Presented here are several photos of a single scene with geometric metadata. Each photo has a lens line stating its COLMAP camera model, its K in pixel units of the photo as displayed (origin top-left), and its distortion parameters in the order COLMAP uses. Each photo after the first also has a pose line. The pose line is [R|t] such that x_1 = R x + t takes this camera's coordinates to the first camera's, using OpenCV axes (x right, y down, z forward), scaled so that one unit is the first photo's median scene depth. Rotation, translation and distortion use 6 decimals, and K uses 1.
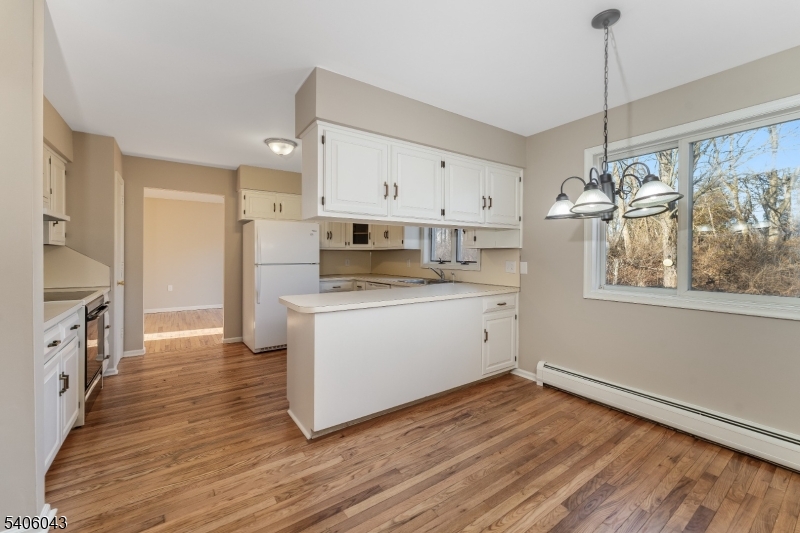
lens RADIAL K [[328.3, 0, 398.6], [0, 328.3, 259.6], [0, 0, 1]] dist [-0.000155, -0.000438]
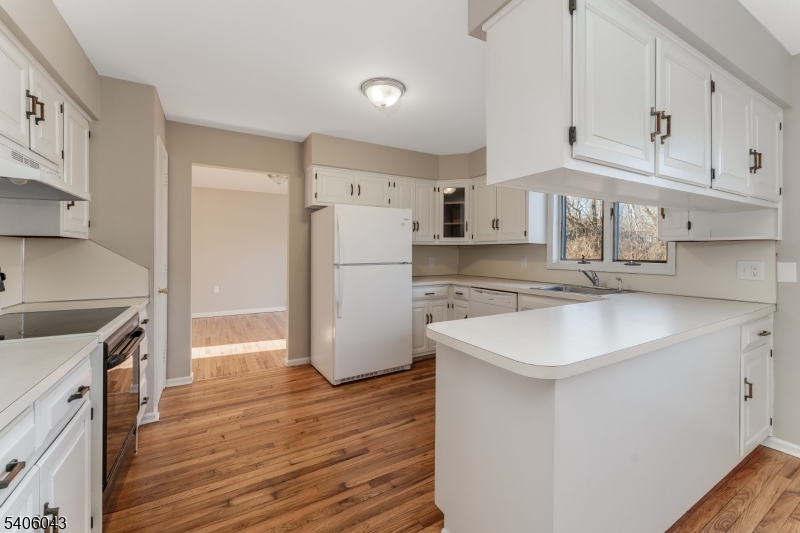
lens RADIAL K [[330.9, 0, 400.0], [0, 330.9, 254.2], [0, 0, 1]] dist [0.000142, -0.000244]
pose [[0.996543, -0.001622, -0.083068, -0.256797], [0.001177, 0.999985, -0.005403, -0.004963], [0.083076, 0.005286, 0.996529, 0.305558]]
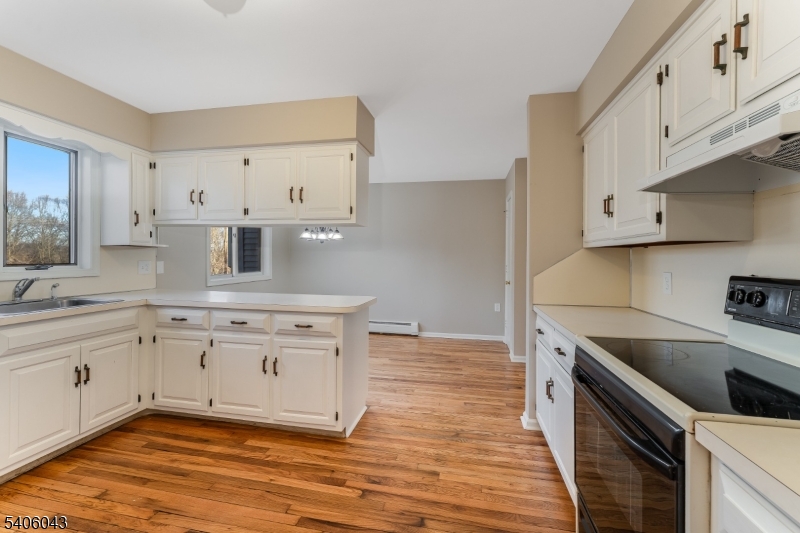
lens RADIAL K [[328.3, 0, 398.6], [0, 328.3, 259.6], [0, 0, 1]] dist [-0.000155, -0.000438]
pose [[-0.685982, -0.017037, 0.727419, -0.751112], [-0.003077, 0.999785, 0.020514, -0.018510], [-0.727612, 0.011834, -0.685887, 1.061512]]
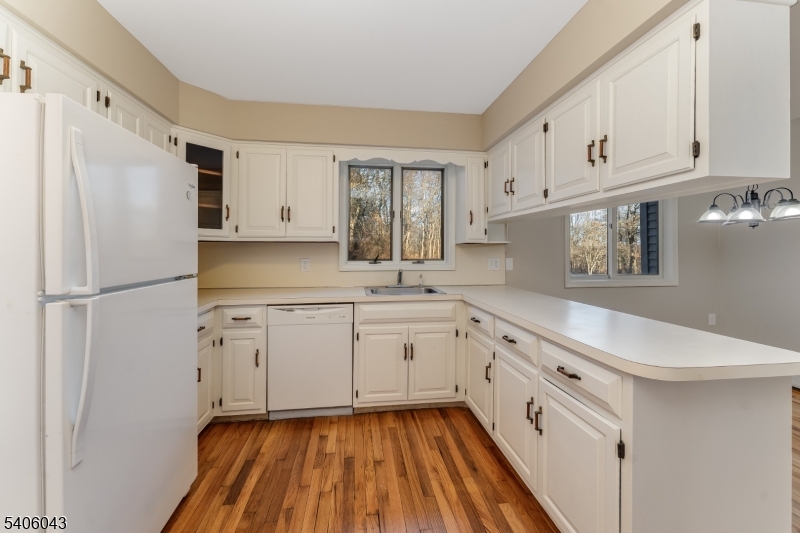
lens RADIAL K [[329.7, 0, 398.8], [0, 329.7, 250.4], [0, 0, 1]] dist [0.000106, -0.000130]
pose [[0.455507, -0.002547, 0.890229, -0.590432], [0.013302, 0.999904, -0.003945, -0.014631], [-0.890133, 0.013639, 0.455497, 0.777524]]
